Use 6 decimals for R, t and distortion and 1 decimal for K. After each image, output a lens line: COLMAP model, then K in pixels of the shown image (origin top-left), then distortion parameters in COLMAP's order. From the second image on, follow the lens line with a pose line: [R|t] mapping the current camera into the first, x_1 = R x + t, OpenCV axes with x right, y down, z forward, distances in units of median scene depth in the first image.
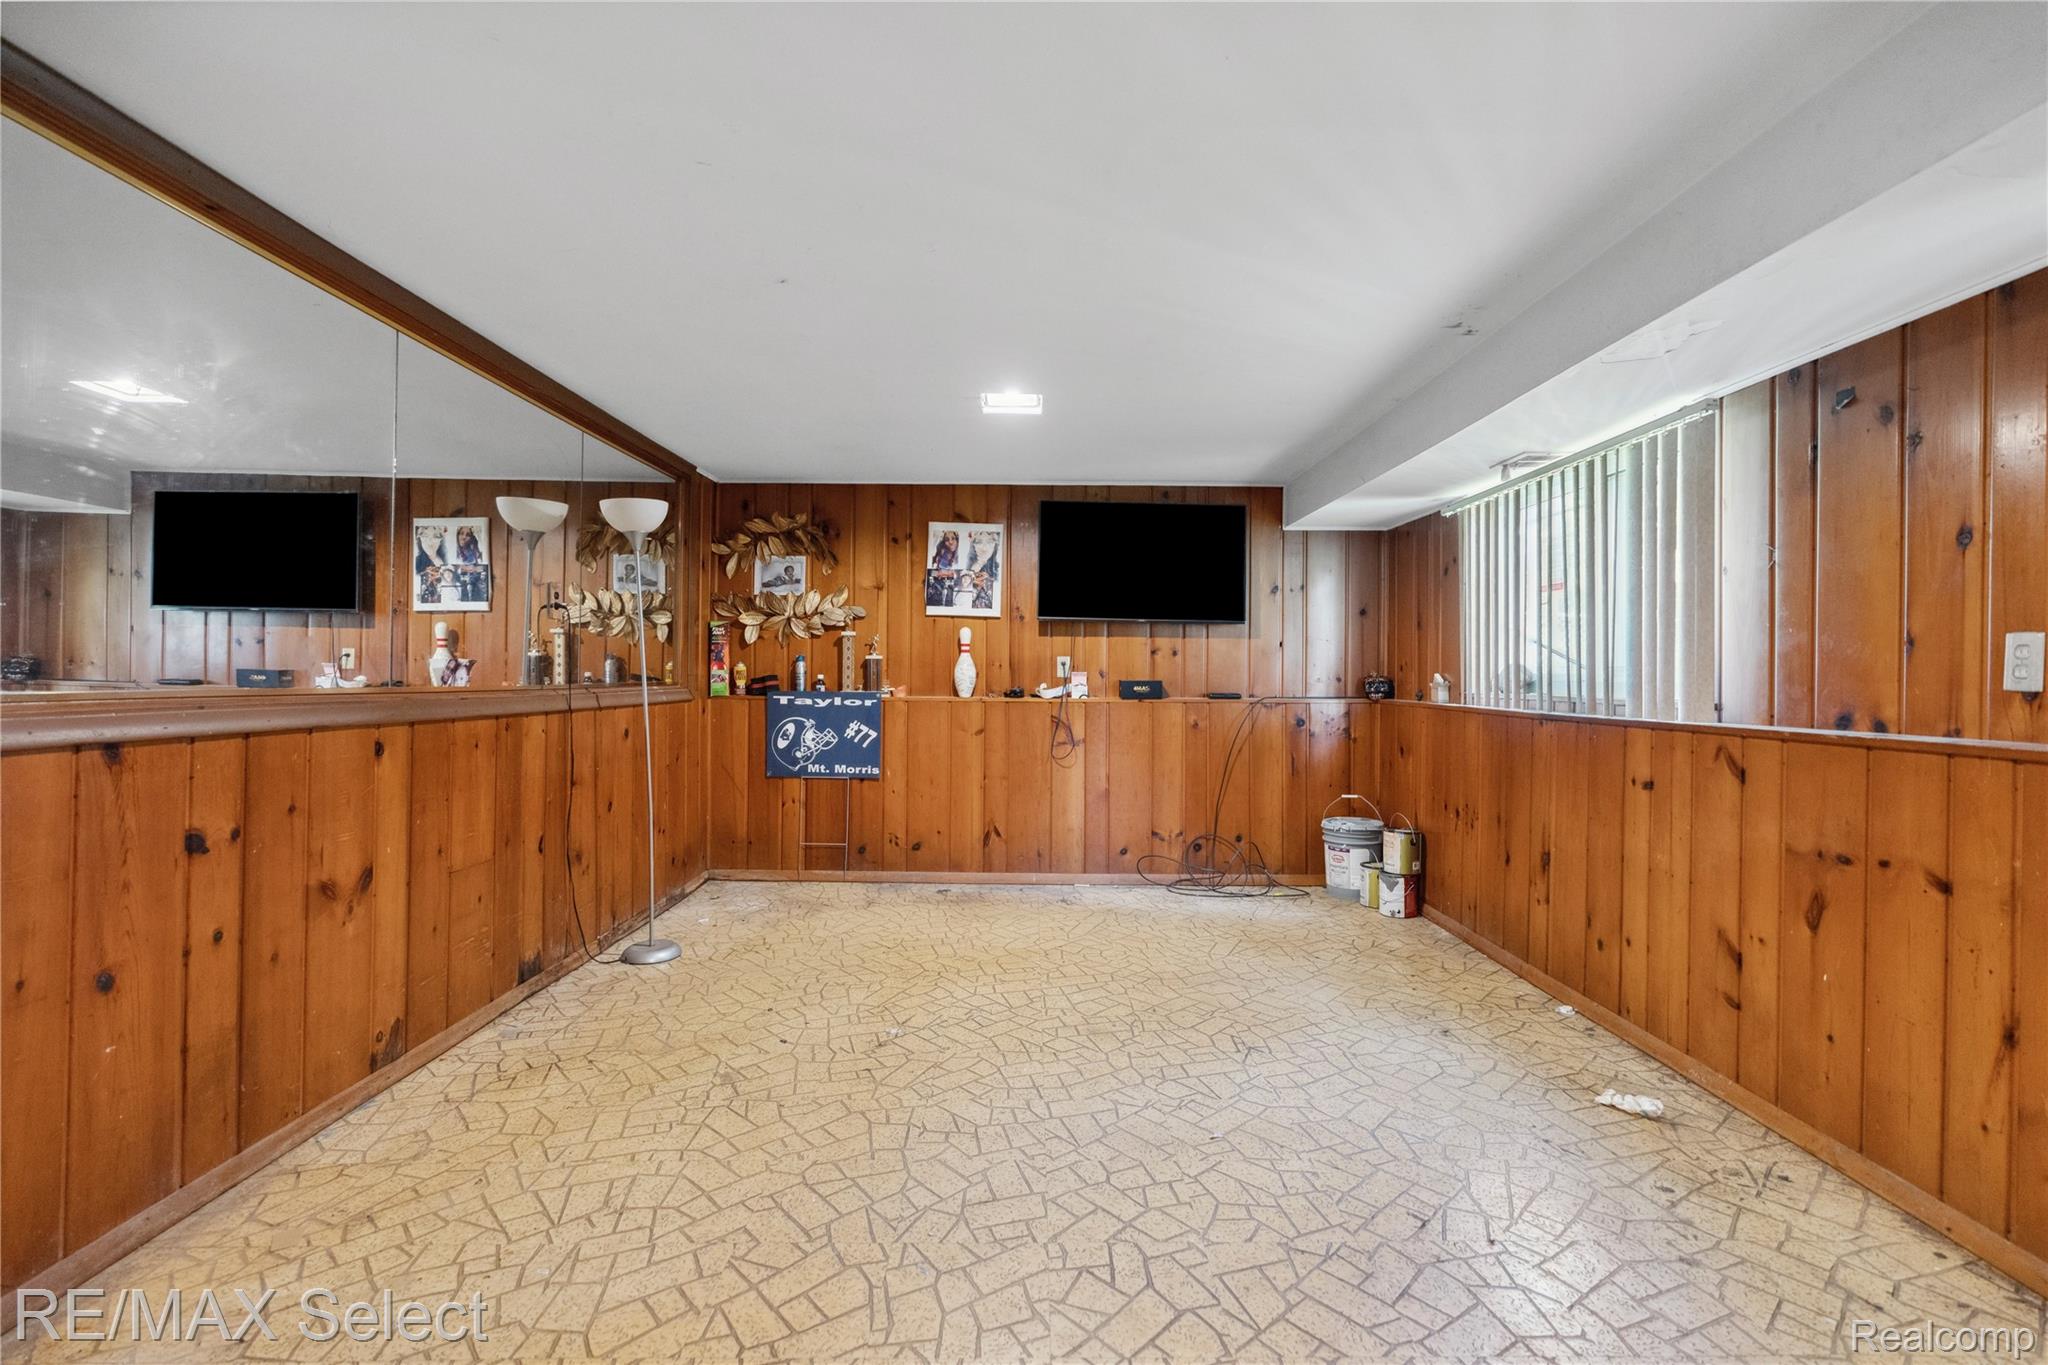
lens RADIAL K [[922.6, 0, 1037.9], [0, 922.6, 672.6], [0, 0, 1]] dist [-0.012992, 0.003825]
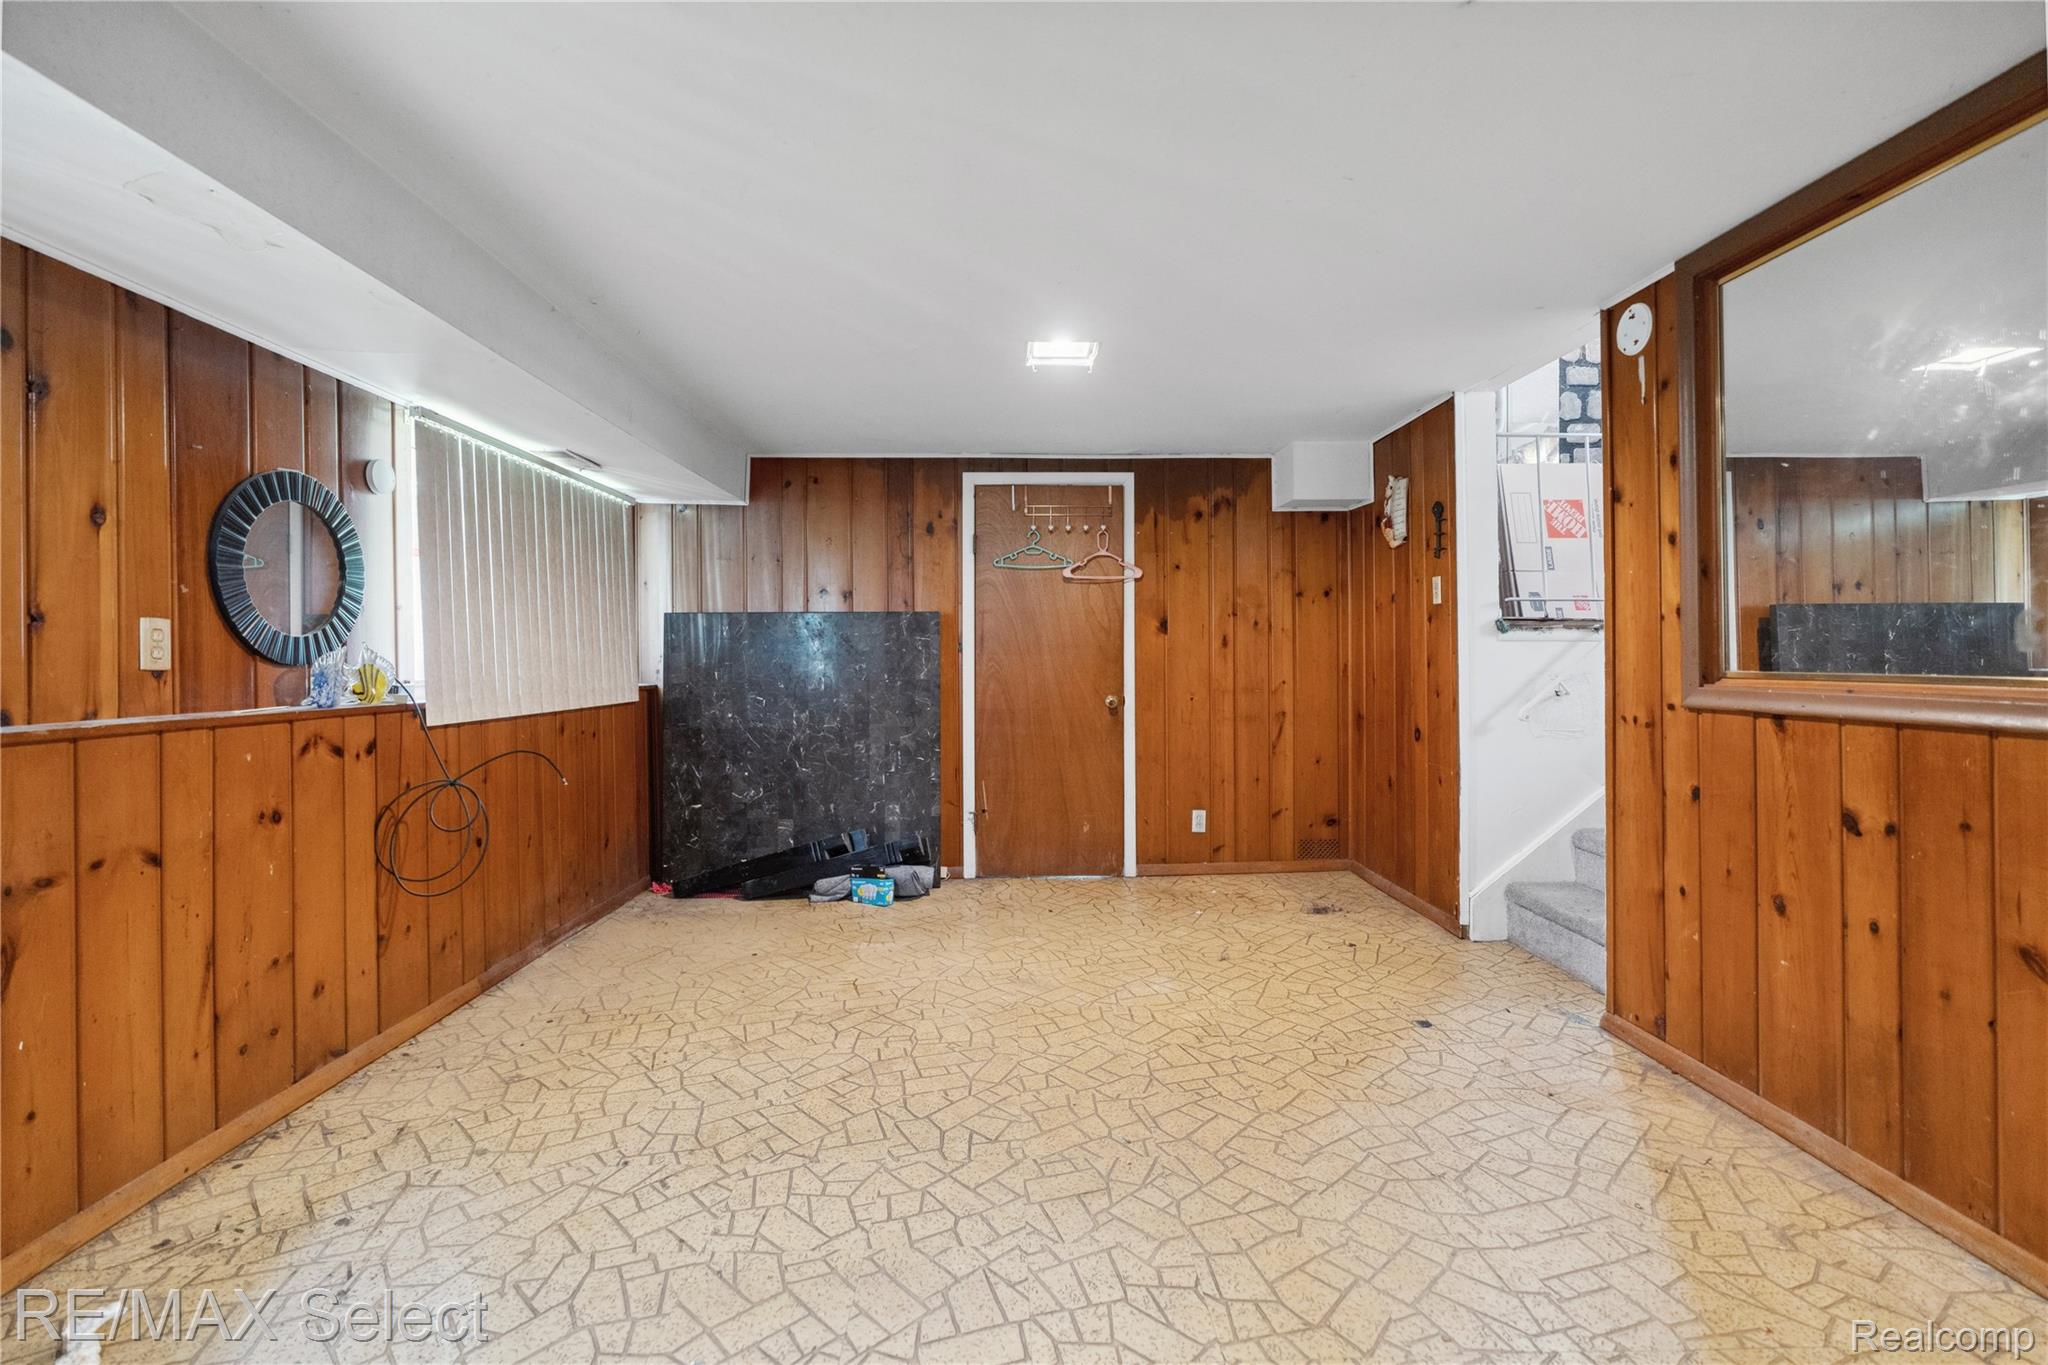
lens RADIAL K [[922.6, 0, 999.7], [0, 922.6, 657.0], [0, 0, 1]] dist [-0.012992, 0.003825]
pose [[-0.999975, -0.002452, 0.006589, 0.031722], [-0.002468, 0.999994, -0.002521, 0.004714], [-0.006582, -0.002537, -0.999975, 2.011612]]
